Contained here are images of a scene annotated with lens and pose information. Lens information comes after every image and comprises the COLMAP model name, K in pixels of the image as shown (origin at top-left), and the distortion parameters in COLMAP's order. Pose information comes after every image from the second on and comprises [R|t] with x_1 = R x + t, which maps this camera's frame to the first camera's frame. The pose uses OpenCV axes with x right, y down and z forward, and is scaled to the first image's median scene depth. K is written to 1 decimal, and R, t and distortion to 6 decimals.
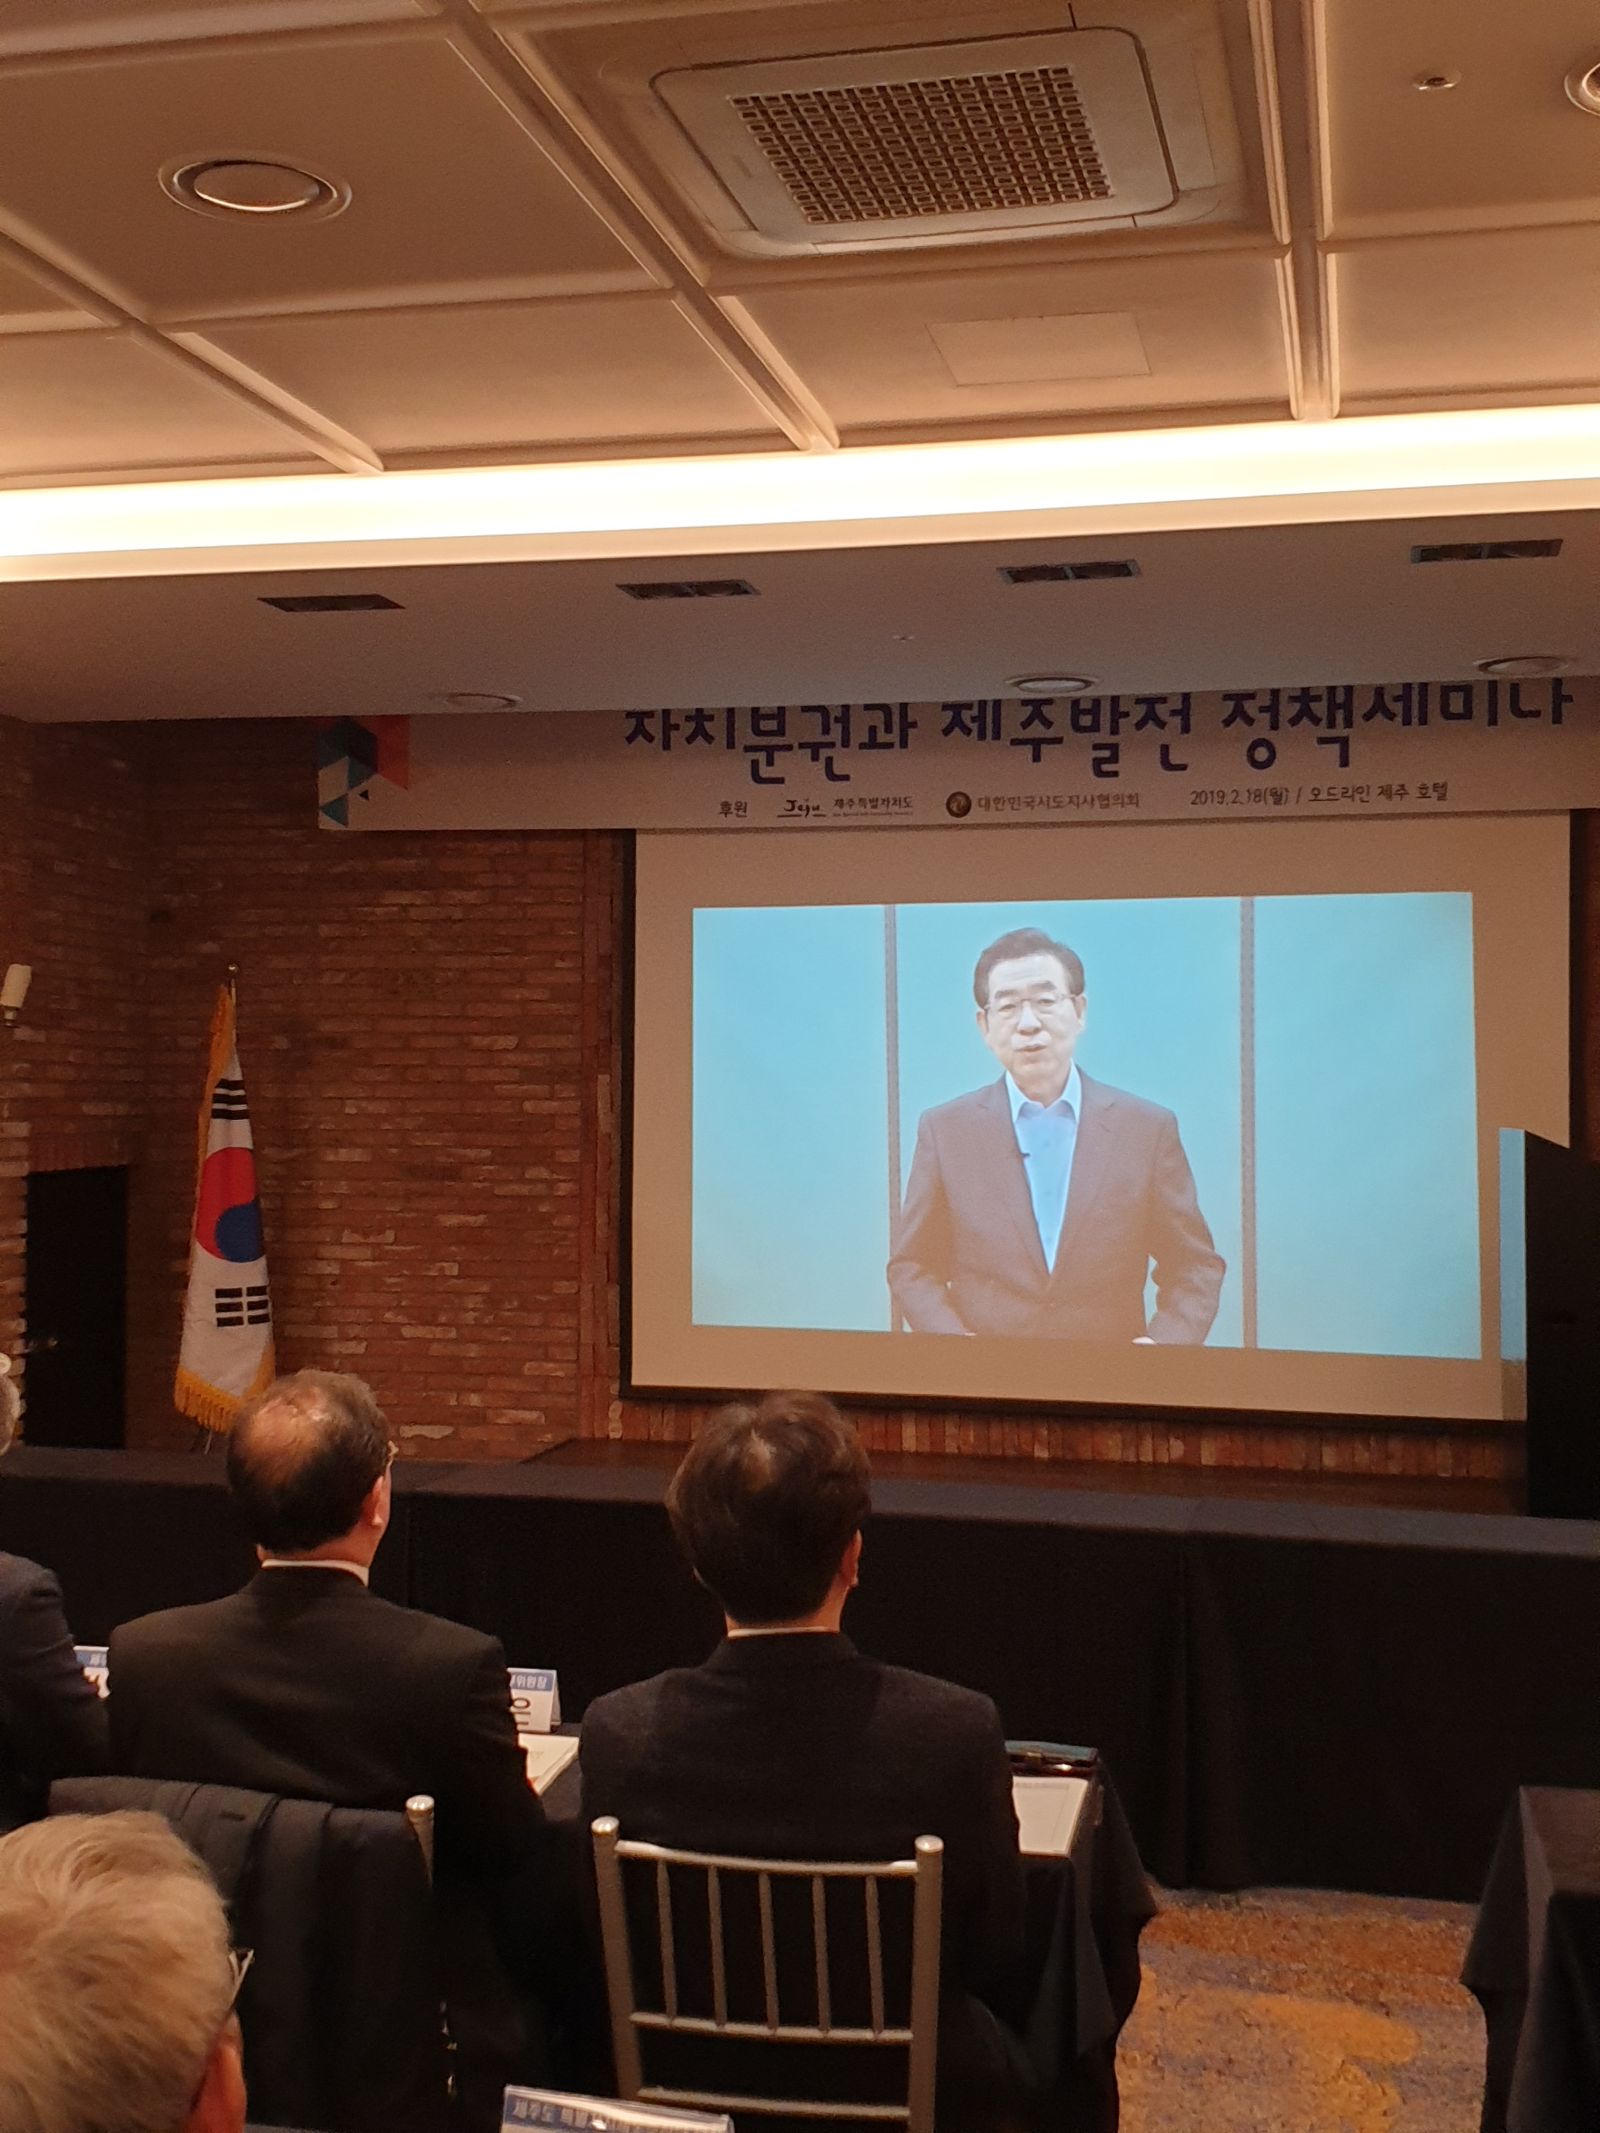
lens RADIAL K [[2299.7, 0, 842.2], [0, 2299.7, 1067.3], [0, 0, 1]] dist [0.212144, -0.511540]
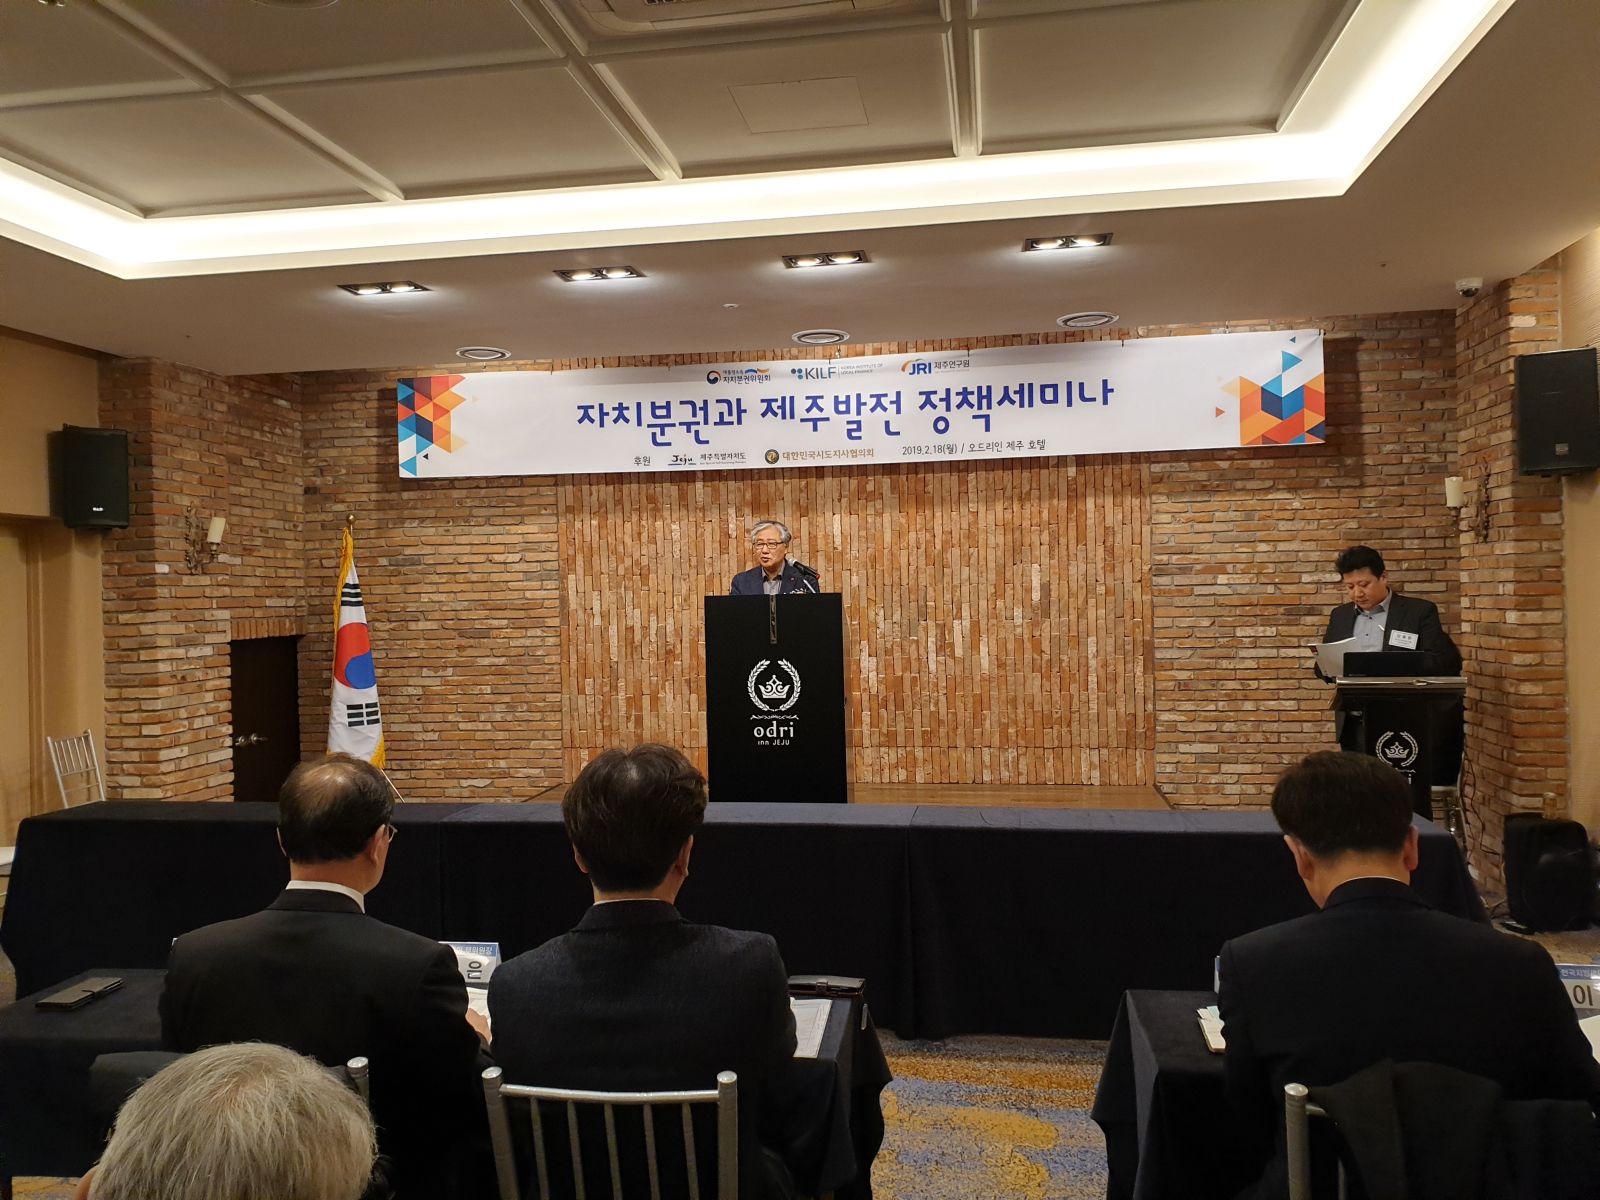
lens RADIAL K [[1218.3, 0, 799.0], [0, 1218.3, 600.1], [0, 0, 1]] dist [0.070790, -0.119247]
pose [[0.997743, -0.029550, 0.060301, 0.019772], [0.028483, 0.999424, 0.018472, 0.017594], [-0.060812, -0.016712, 0.998009, 0.125971]]
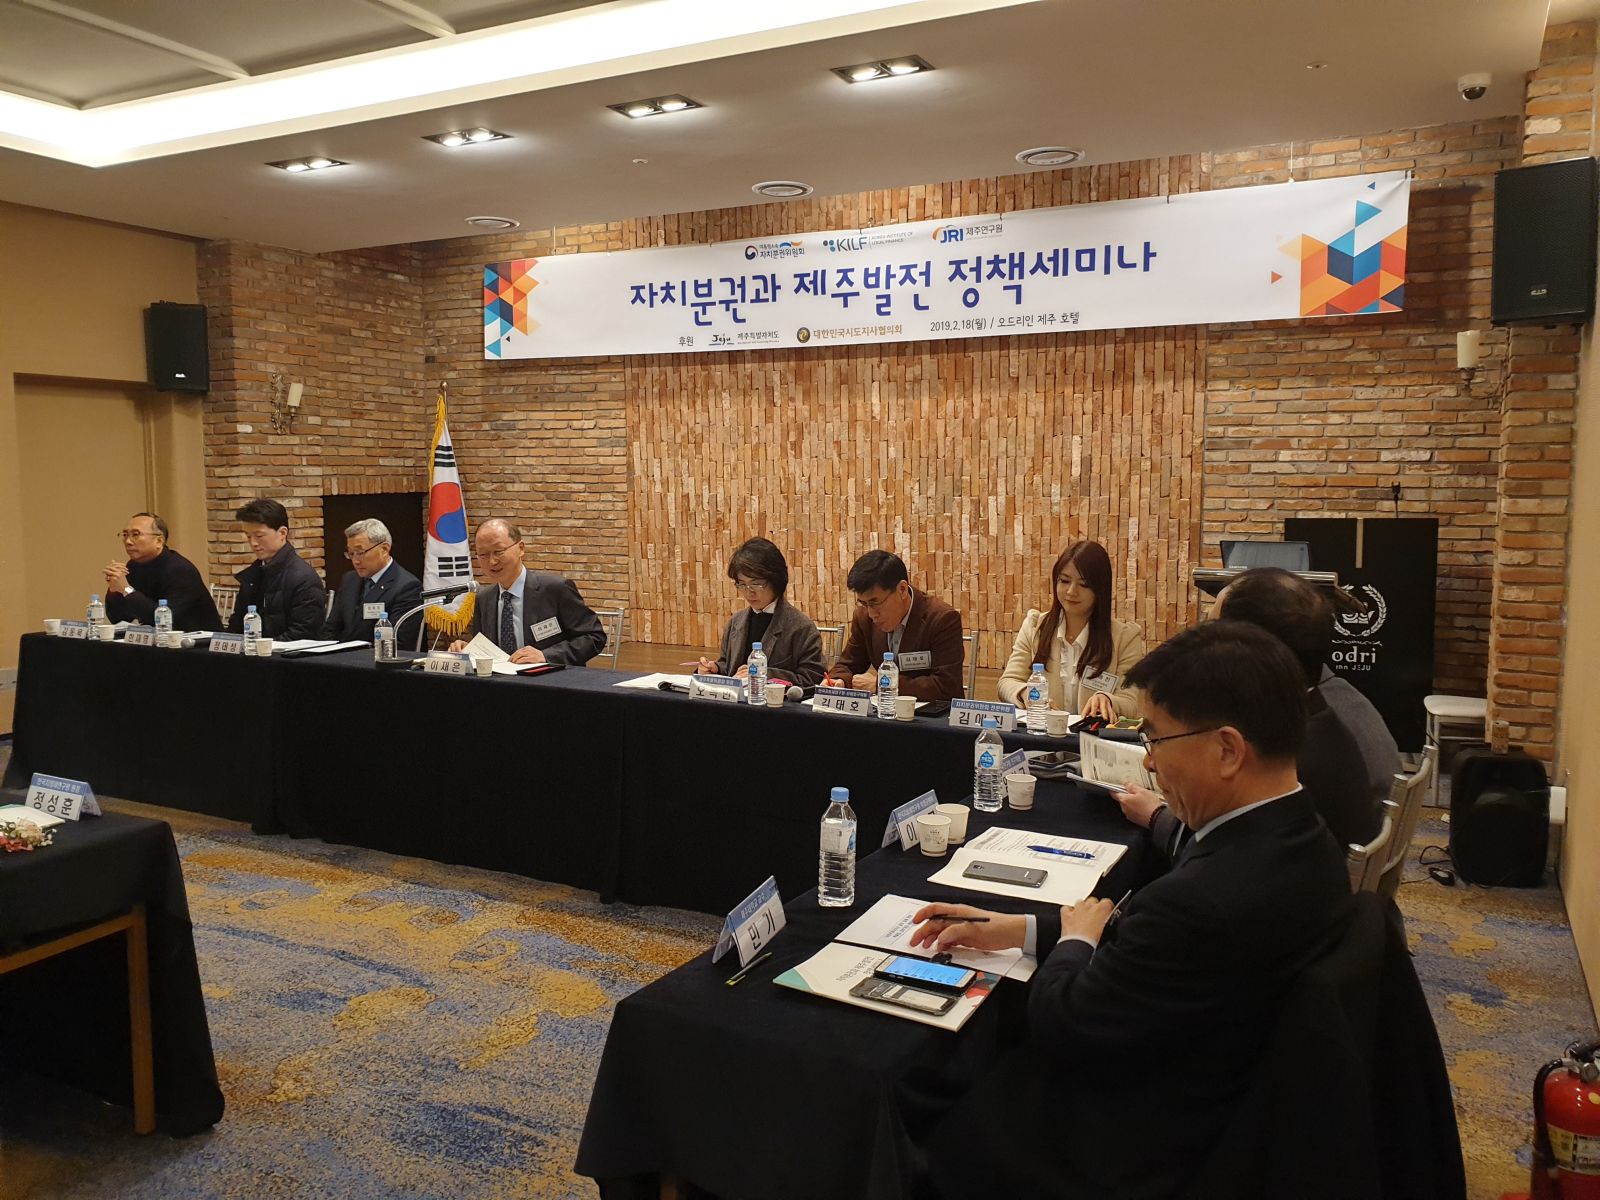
lens RADIAL K [[1220.4, 0, 809.0], [0, 1220.4, 597.6], [0, 0, 1]] dist [0.054800, -0.073317]
pose [[0.968099, 0.017731, -0.249940, 0.451650], [0.010816, 0.993606, 0.112380, 0.031976], [0.250335, -0.111498, 0.961718, 0.192882]]
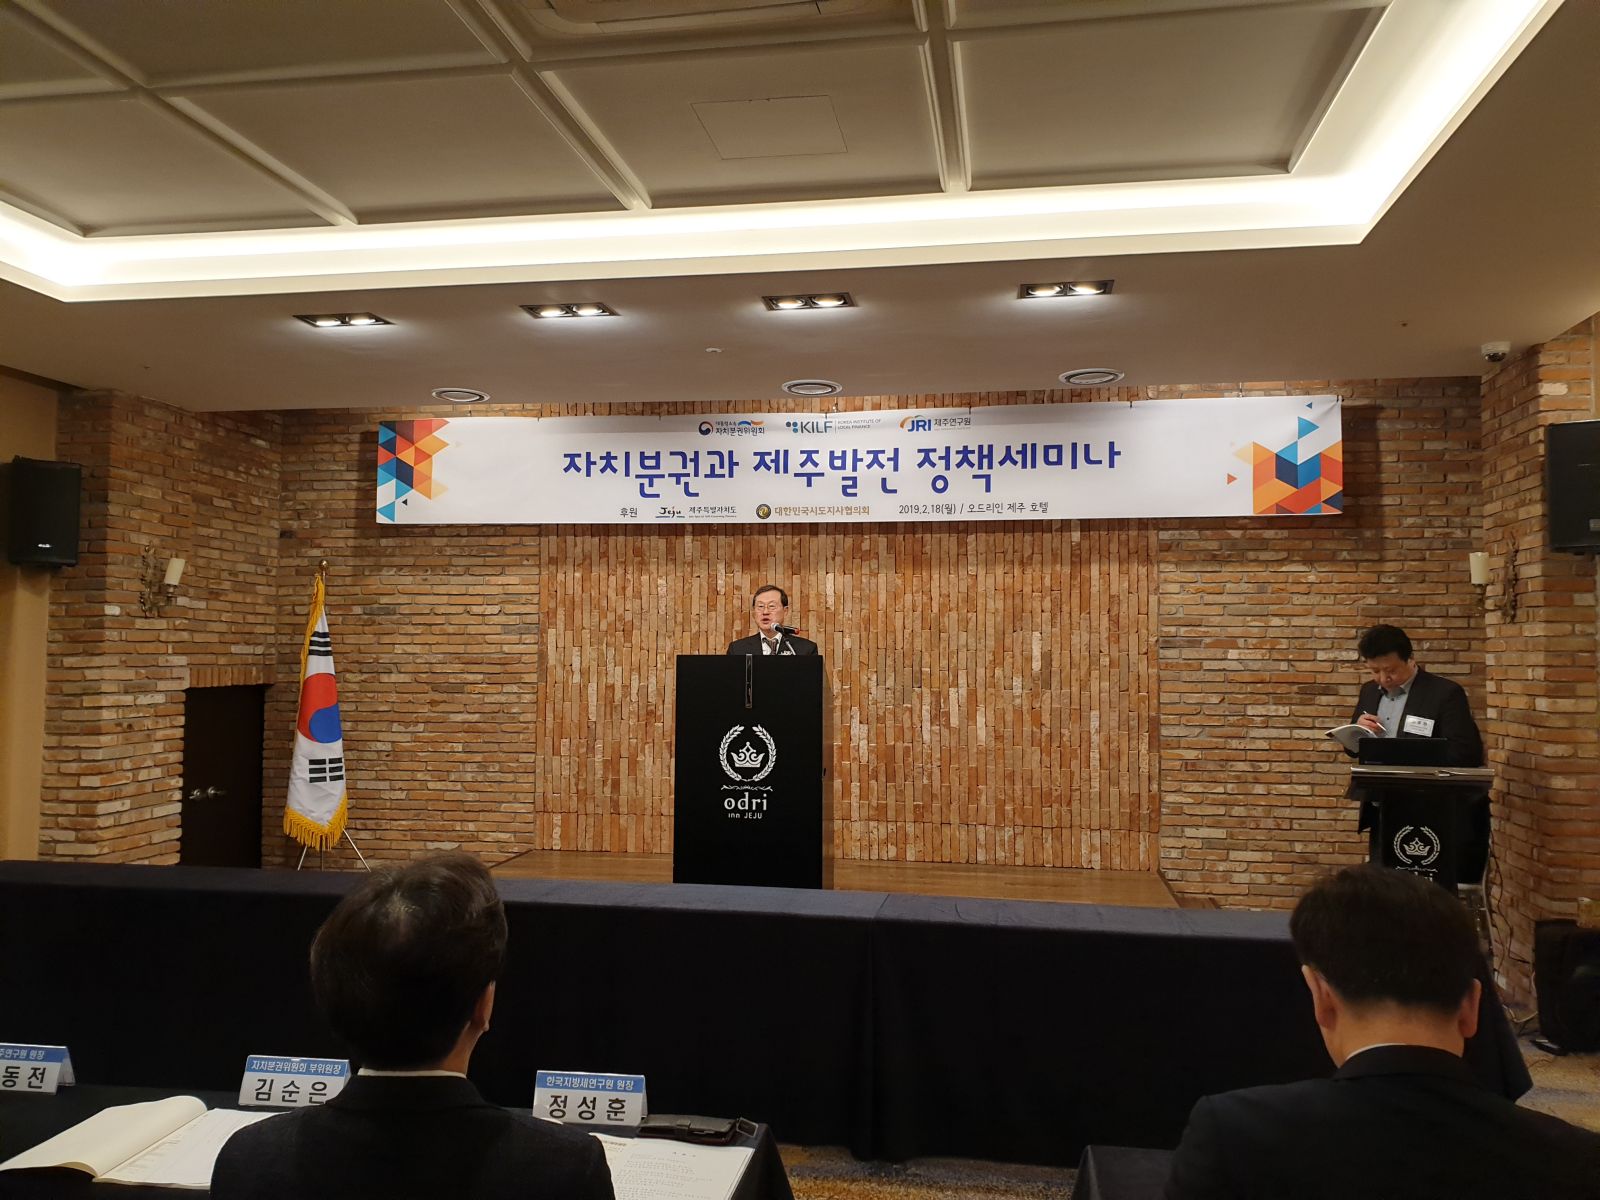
lens RADIAL K [[1220.4, 0, 809.0], [0, 1220.4, 597.6], [0, 0, 1]] dist [0.054800, -0.073317]
pose [[0.998580, 0.002489, 0.053213, 0.059239], [-0.000659, 0.999408, -0.034390, 0.018560], [-0.053267, 0.034306, 0.997991, 0.193227]]
